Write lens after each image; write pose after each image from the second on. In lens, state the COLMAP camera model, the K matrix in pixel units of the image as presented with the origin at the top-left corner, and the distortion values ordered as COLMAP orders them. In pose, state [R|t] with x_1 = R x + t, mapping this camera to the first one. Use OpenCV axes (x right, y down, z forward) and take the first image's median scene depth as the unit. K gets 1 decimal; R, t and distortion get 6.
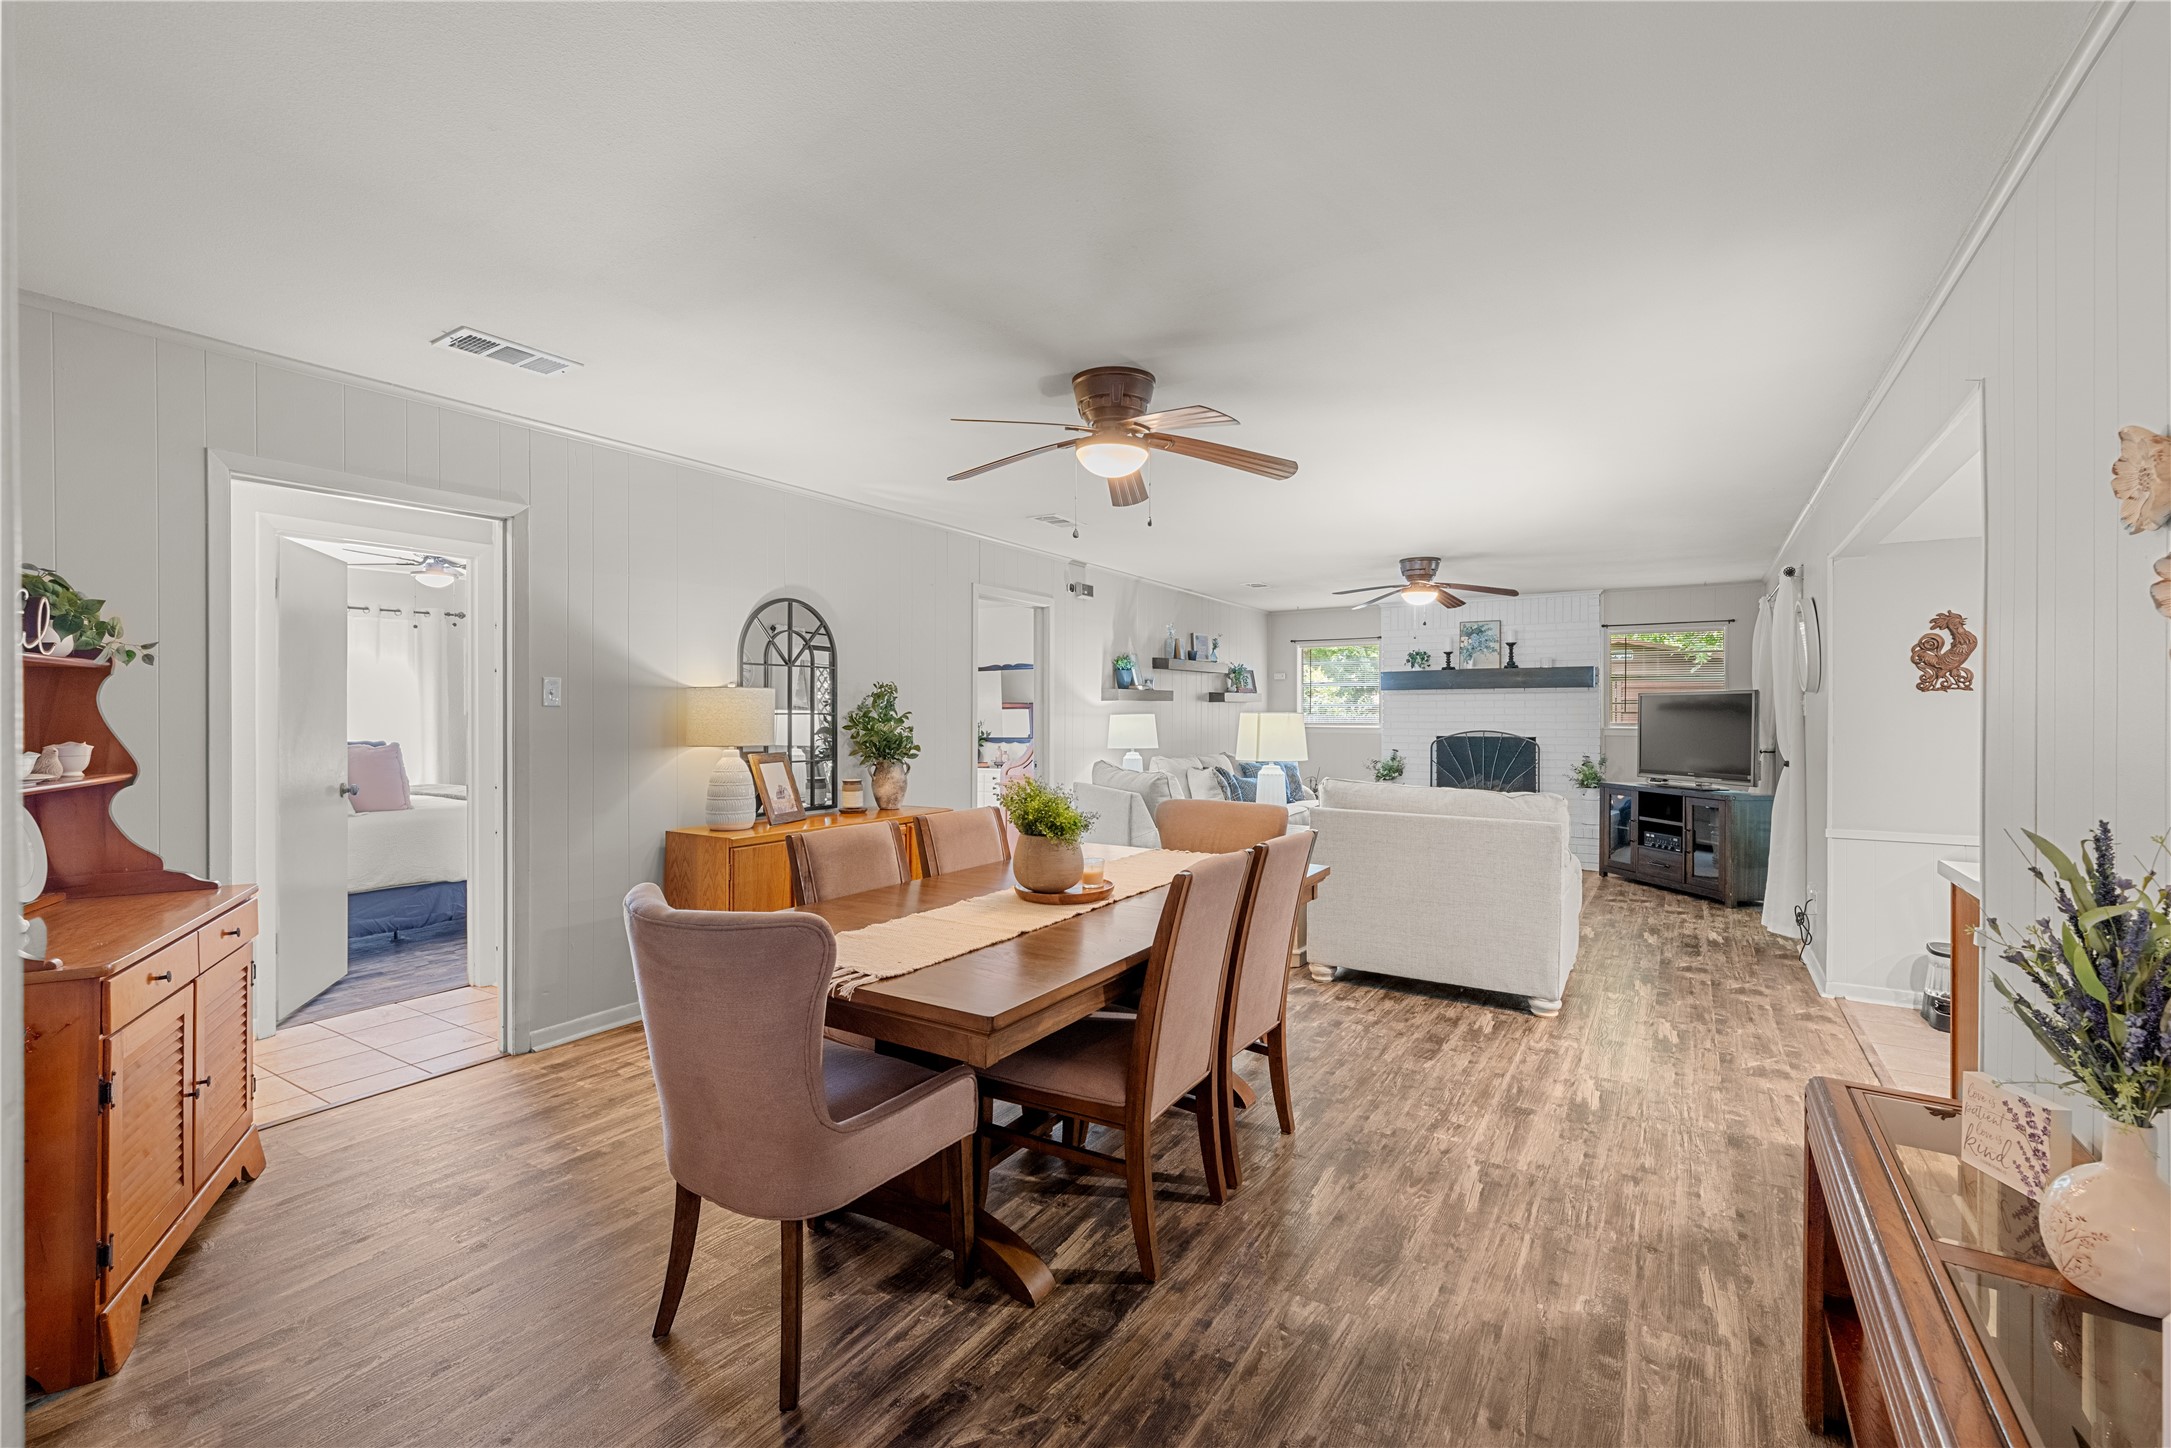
lens RADIAL K [[939.2, 0, 1082.7], [0, 939.2, 721.1], [0, 0, 1]] dist [-0.001918, -0.000253]
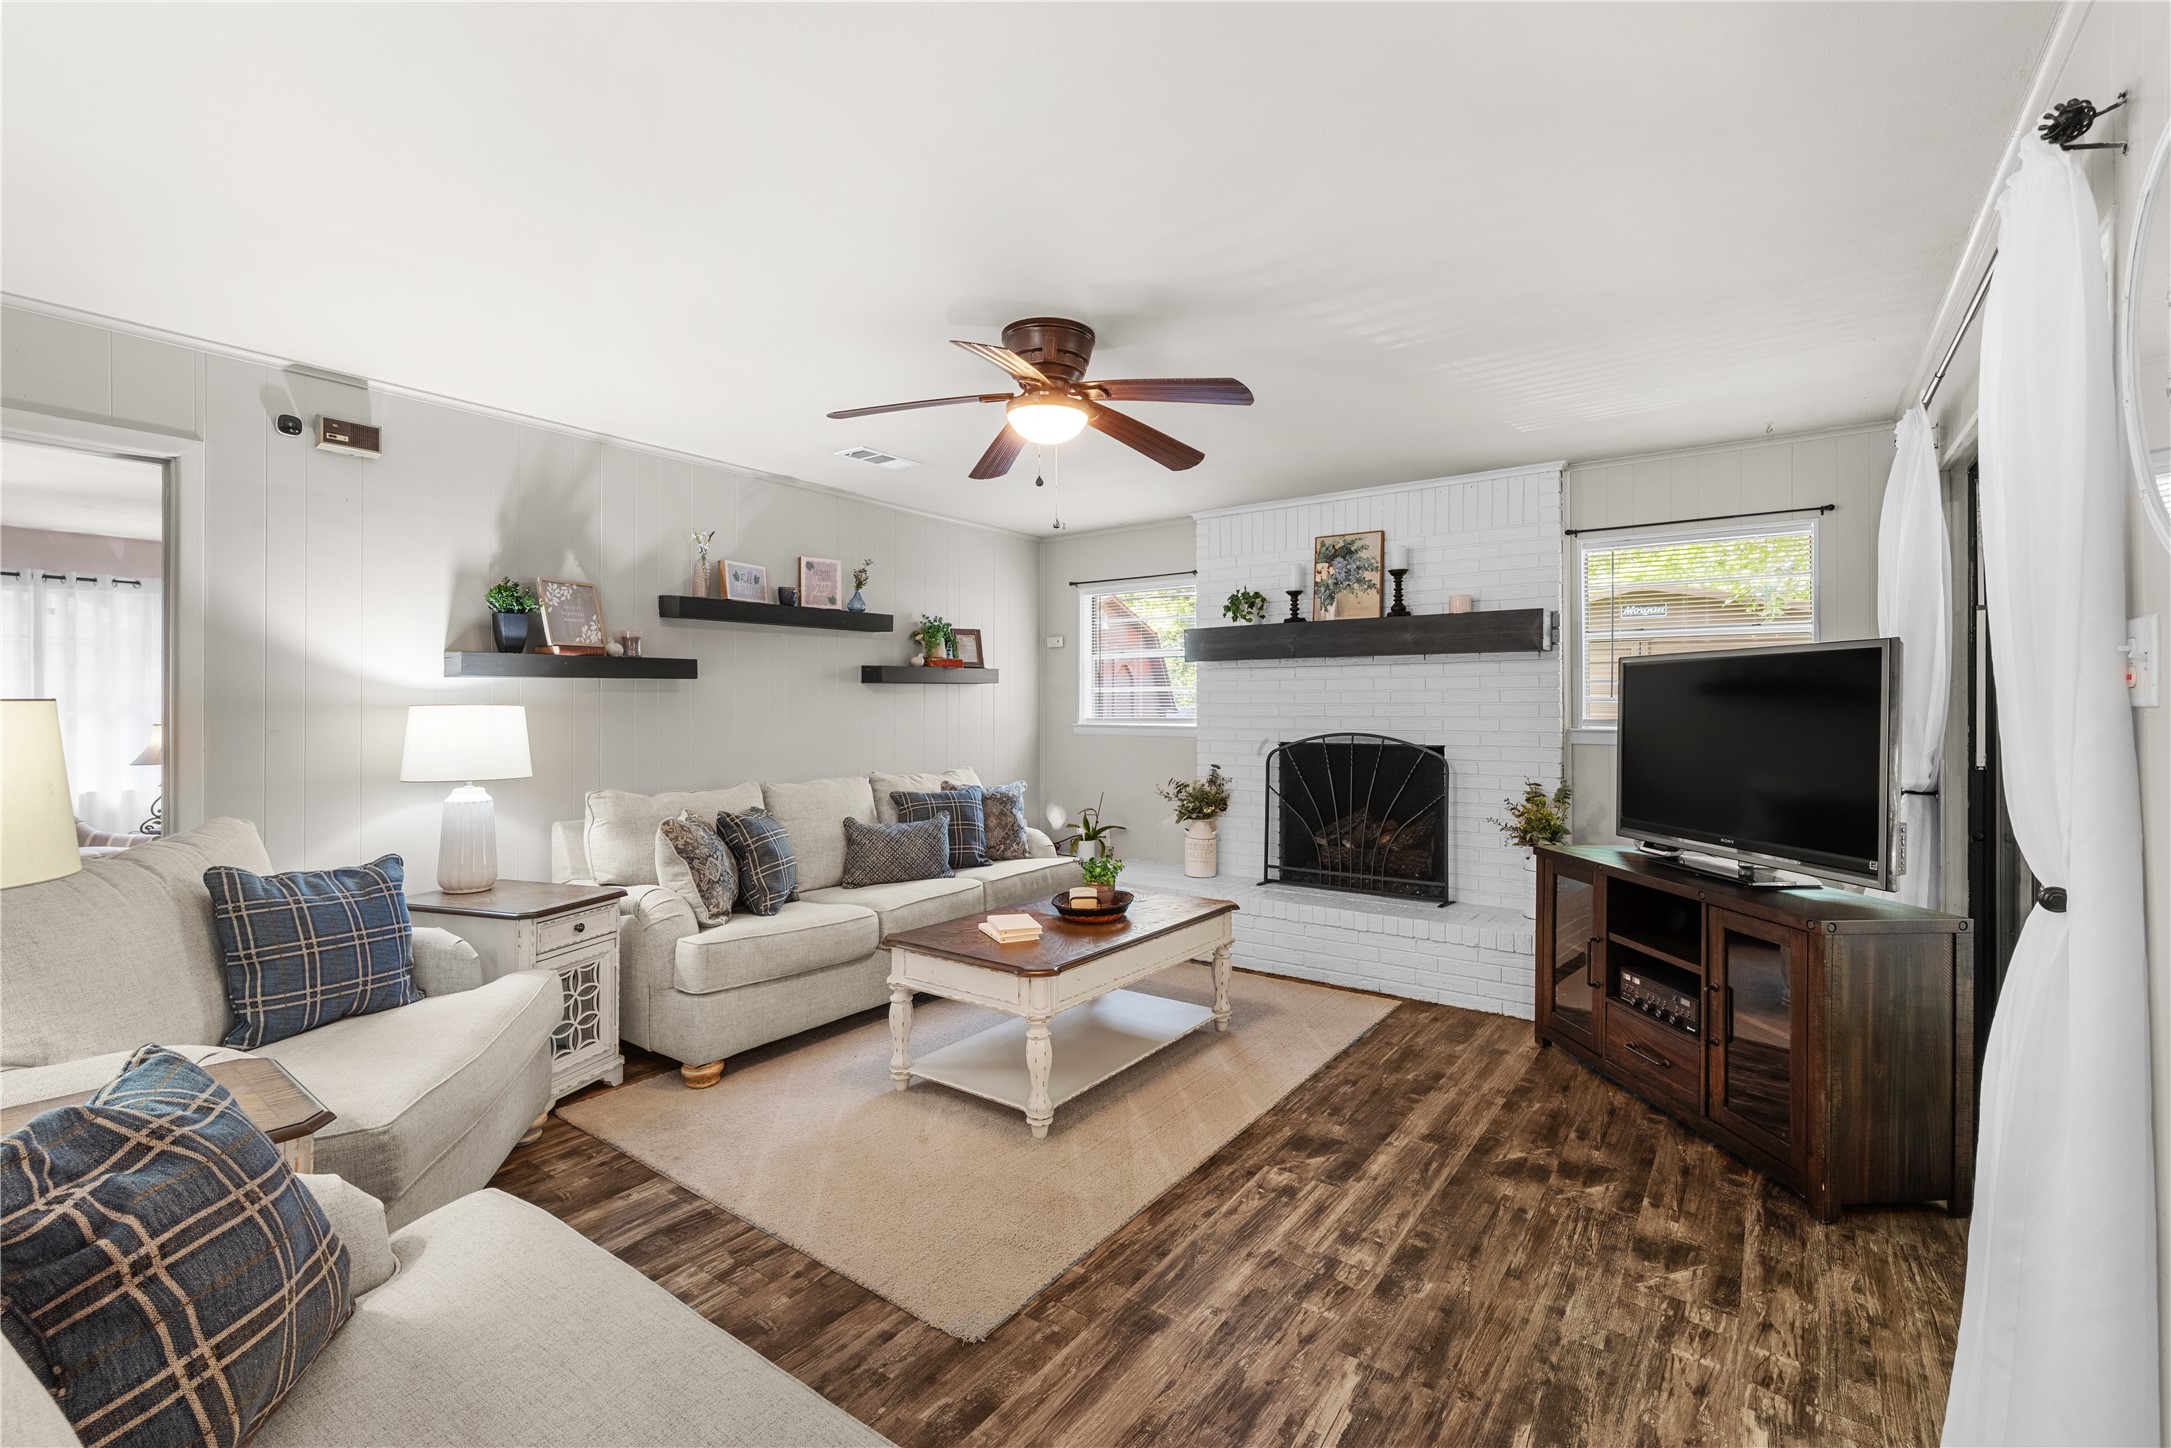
lens RADIAL K [[939.2, 0, 1088.5], [0, 939.2, 713.5], [0, 0, 1]] dist [-0.001918, -0.000253]
pose [[0.997893, -0.001773, -0.064850, 0.314823], [0.001936, 0.999995, 0.002455, -0.002962], [0.064845, -0.002575, 0.997892, 0.453088]]
